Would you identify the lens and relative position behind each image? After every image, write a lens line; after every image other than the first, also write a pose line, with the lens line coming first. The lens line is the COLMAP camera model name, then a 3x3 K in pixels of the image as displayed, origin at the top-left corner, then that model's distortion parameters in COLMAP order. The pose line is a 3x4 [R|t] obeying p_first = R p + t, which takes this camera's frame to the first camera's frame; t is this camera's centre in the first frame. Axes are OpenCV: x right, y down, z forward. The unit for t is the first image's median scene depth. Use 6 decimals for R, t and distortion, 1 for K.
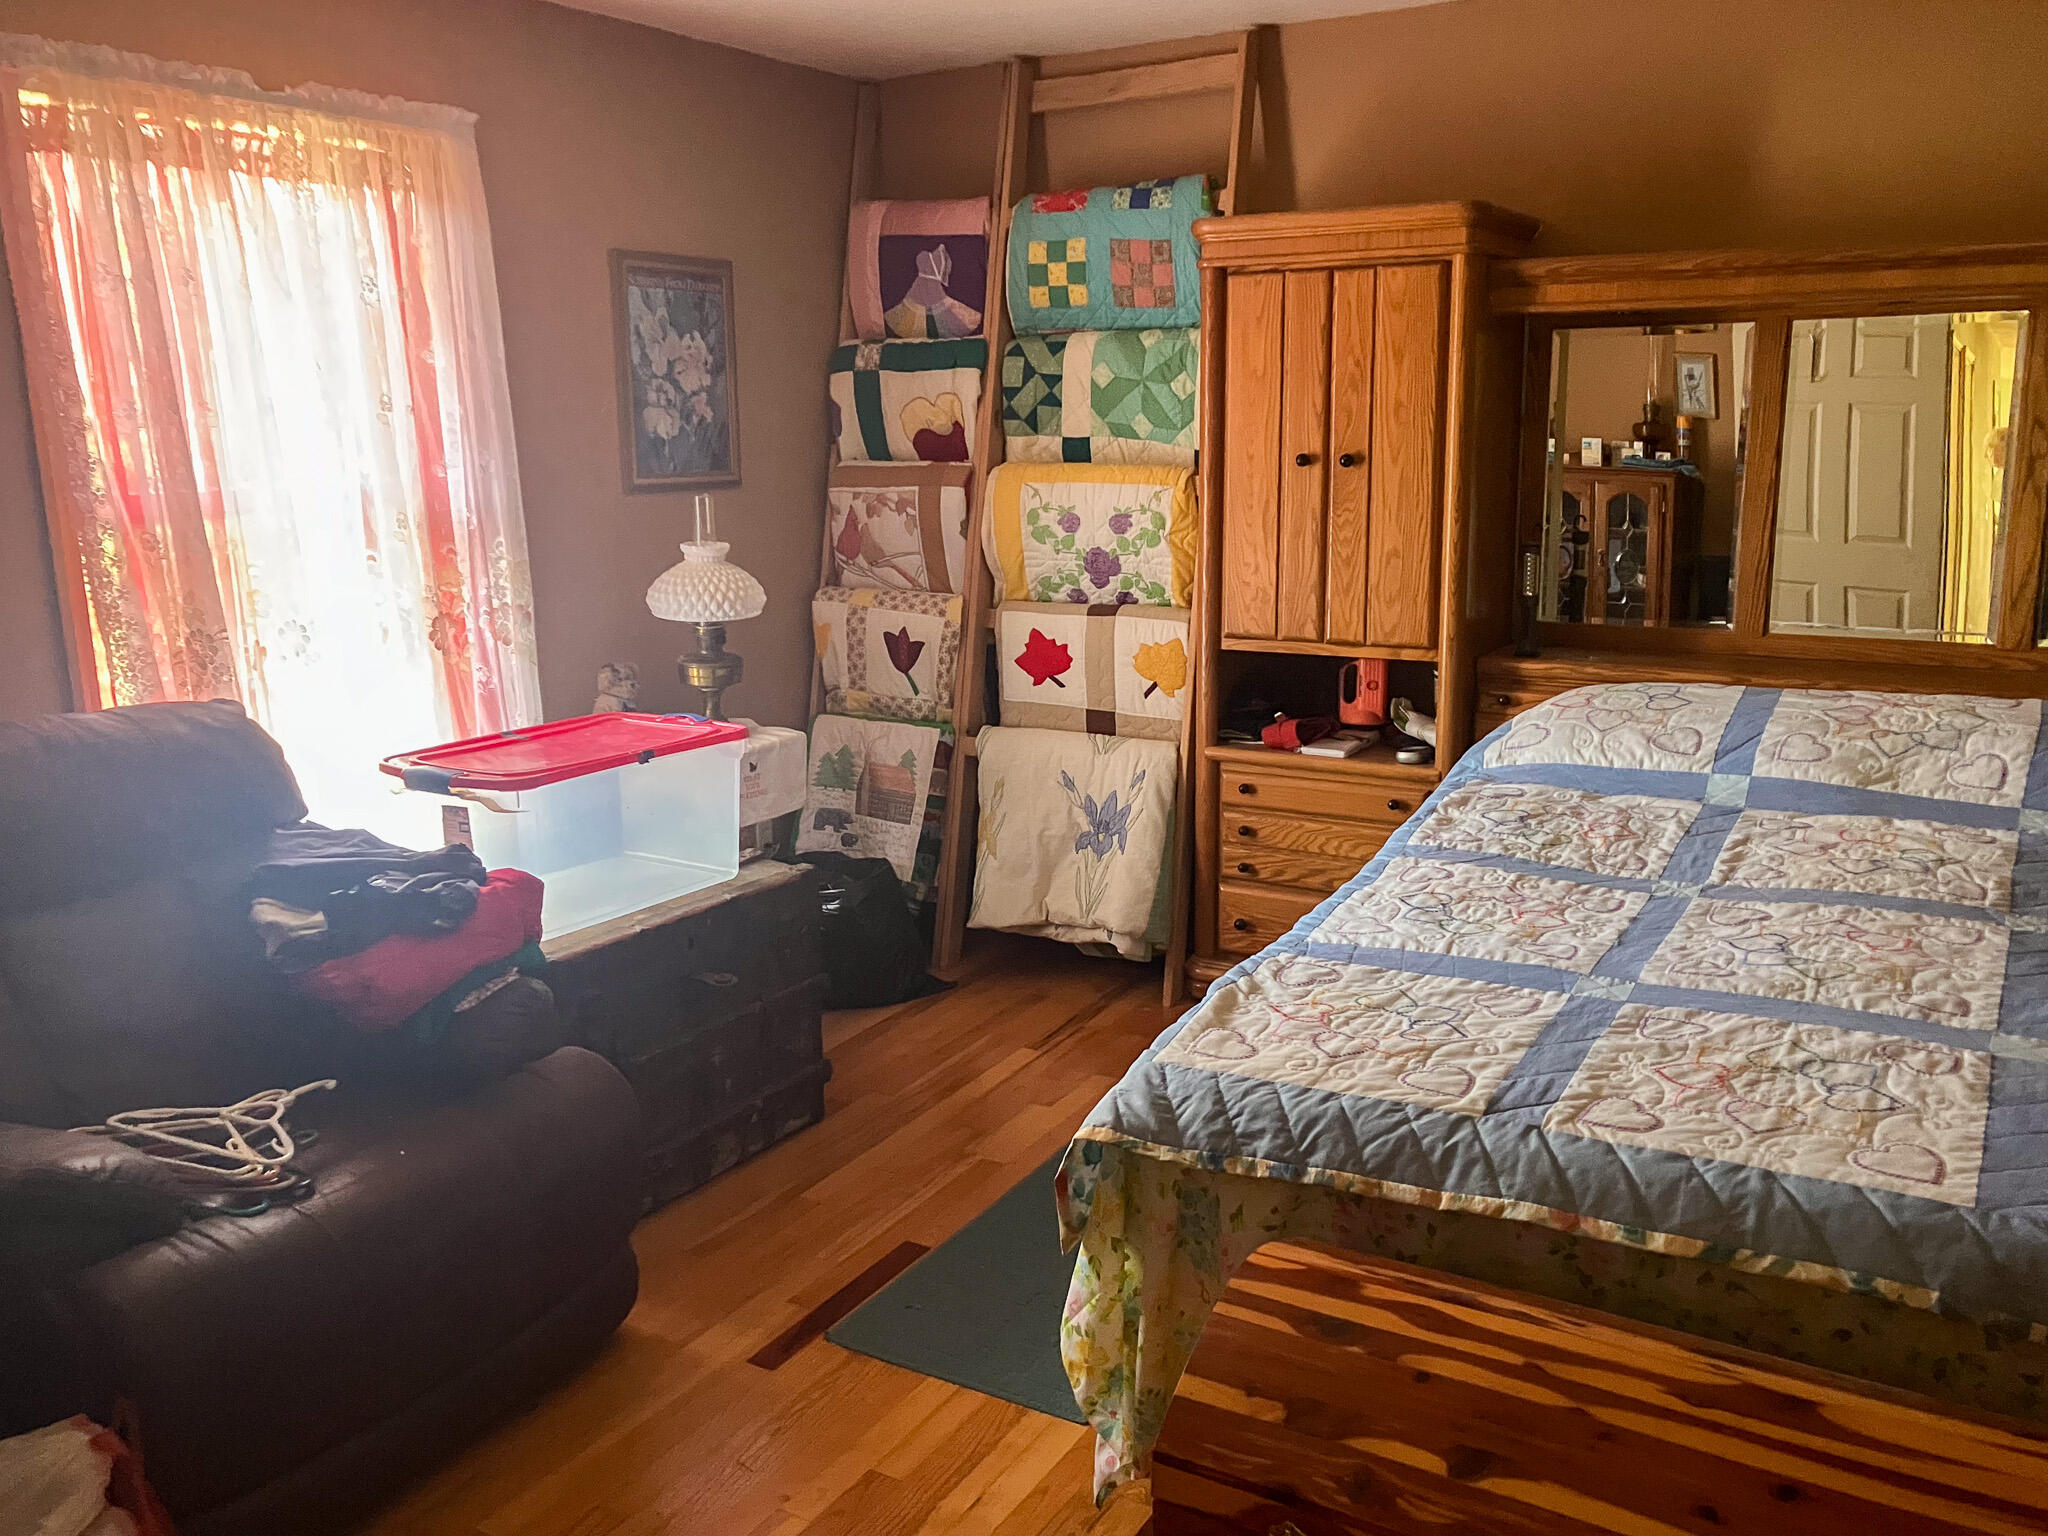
lens RADIAL K [[1684.5, 0, 1024.0], [0, 1684.5, 768.0], [0, 0, 1]] dist [0.011760, -0.001905]
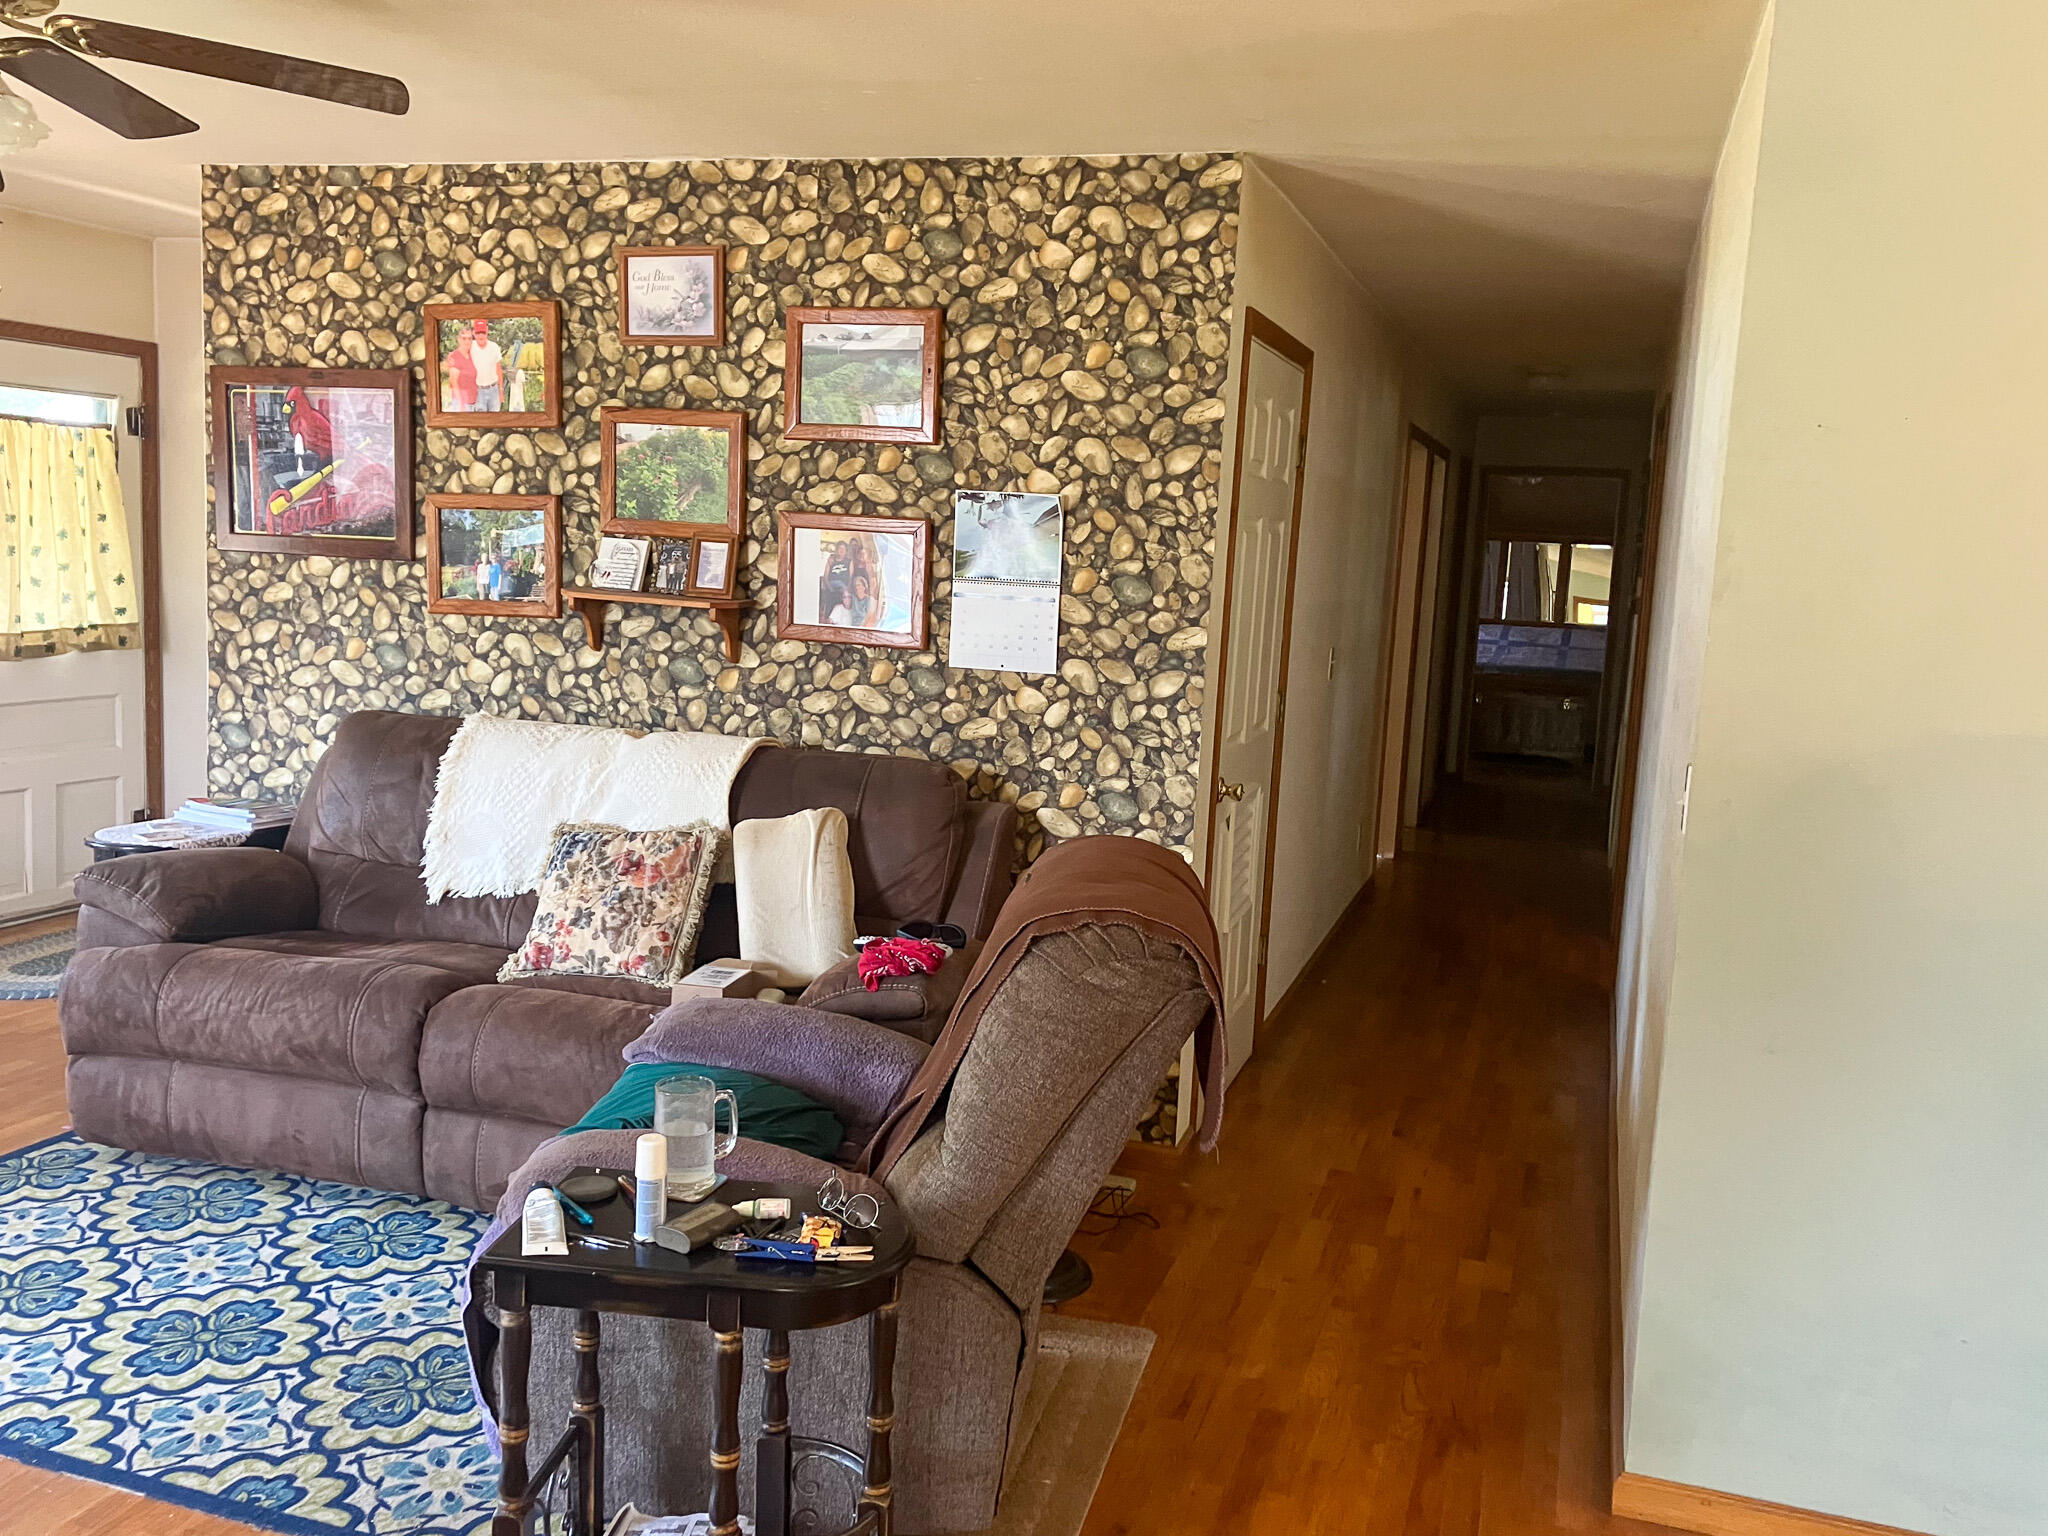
lens RADIAL K [[1684.5, 0, 1024.0], [0, 1684.5, 768.0], [0, 0, 1]] dist [0.011760, -0.001905]
pose [[0.975816, 0.032761, 0.216123, -1.923252], [-0.017045, 0.997099, -0.074188, 0.745338], [-0.217927, 0.068710, 0.973543, -3.309832]]
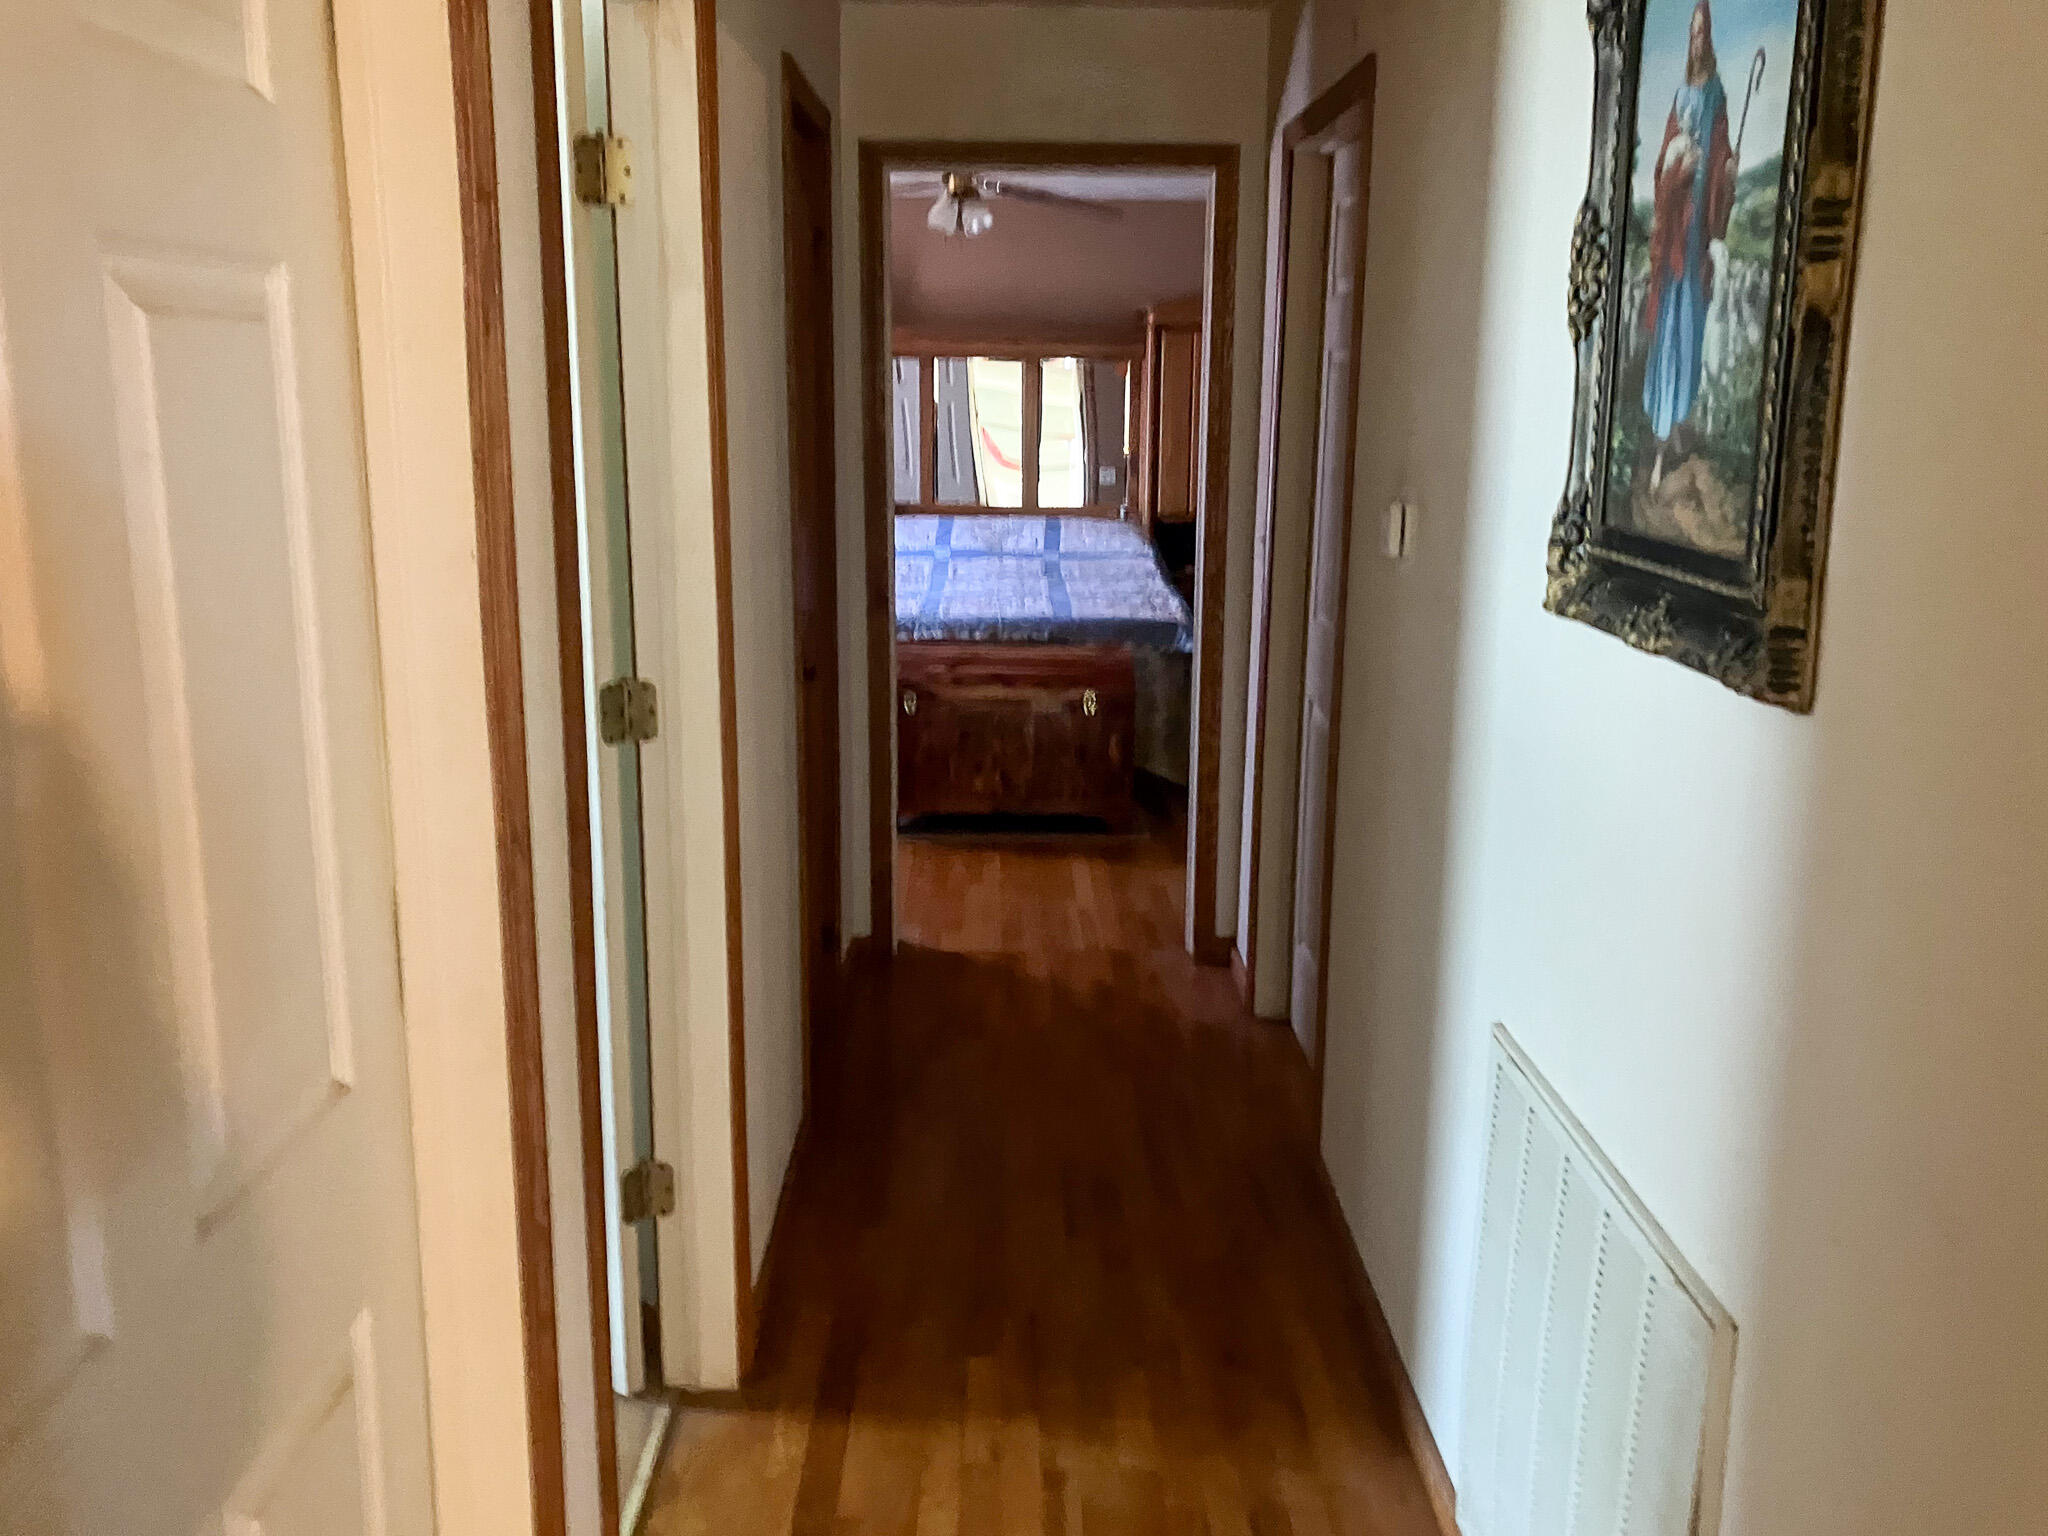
lens RADIAL K [[1684.5, 0, 1024.0], [0, 1684.5, 768.0], [0, 0, 1]] dist [0.011760, -0.001905]
pose [[0.851677, -0.094920, 0.515399, -0.809583], [0.091249, 0.995297, 0.032515, 0.264316], [-0.516061, 0.019337, 0.856333, -1.208253]]
